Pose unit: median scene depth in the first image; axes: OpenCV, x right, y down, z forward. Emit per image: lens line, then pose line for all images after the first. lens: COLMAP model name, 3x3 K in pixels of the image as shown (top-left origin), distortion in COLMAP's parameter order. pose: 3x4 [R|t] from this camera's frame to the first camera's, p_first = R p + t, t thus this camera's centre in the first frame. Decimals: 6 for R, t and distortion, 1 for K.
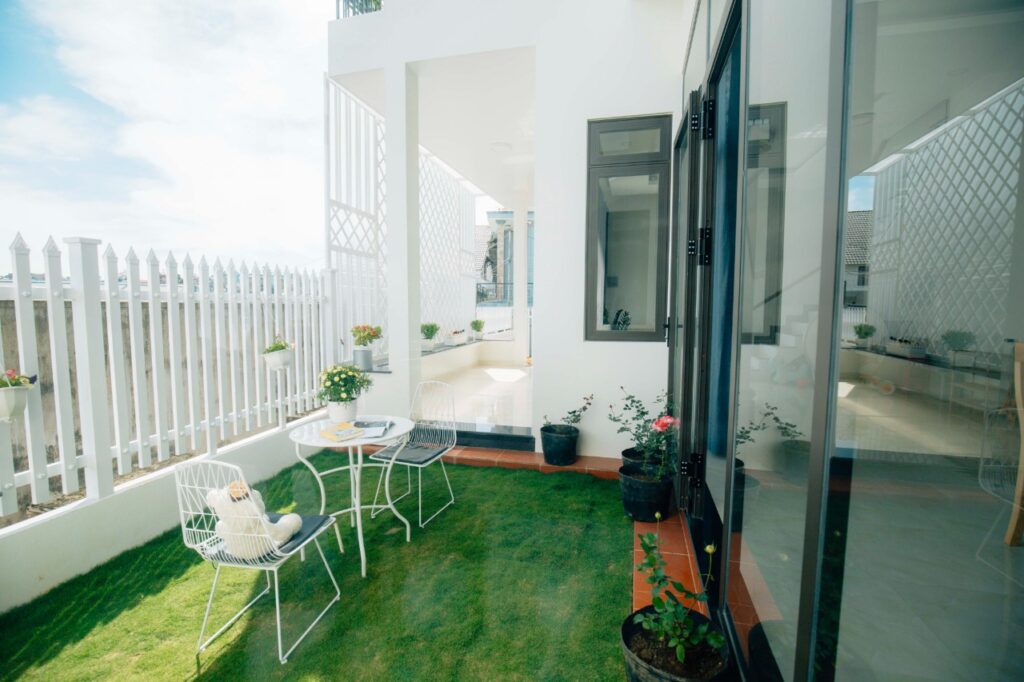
lens RADIAL K [[486.0, 0, 516.1], [0, 486.0, 339.7], [0, 0, 1]] dist [-0.000312, 0.001156]
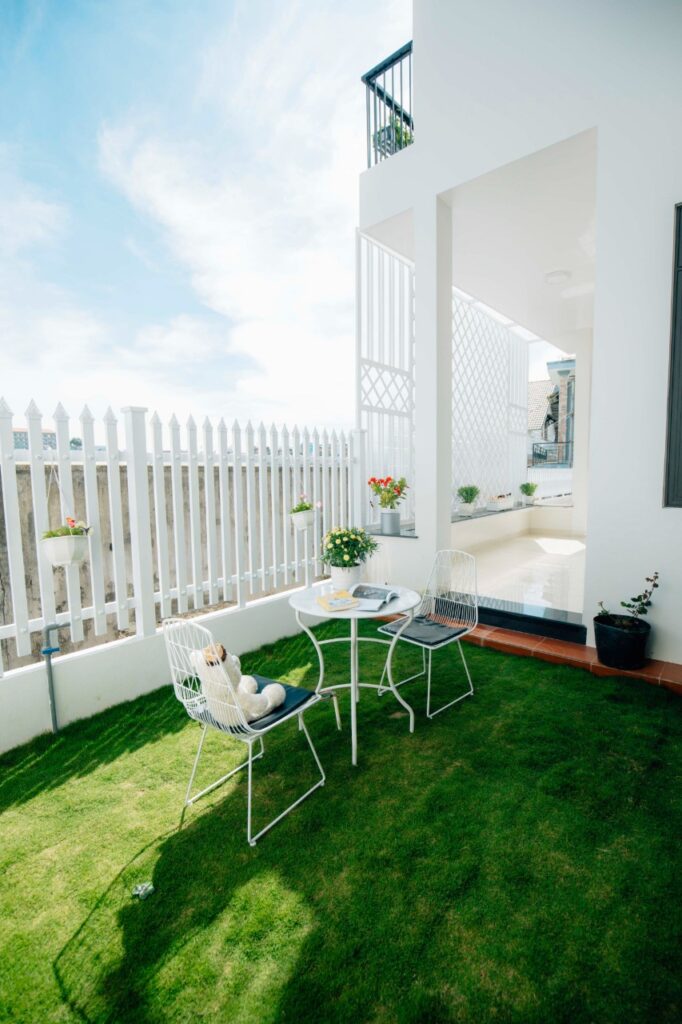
lens RADIAL K [[481.2, 0, 343.4], [0, 481.2, 517.3], [0, 0, 1]] dist [-0.021680, 0.000620]
pose [[0.891959, 0.025649, -0.451387, 0.045677], [-0.014392, 0.999494, 0.028355, 0.007382], [0.451886, -0.018796, 0.891878, 0.179344]]
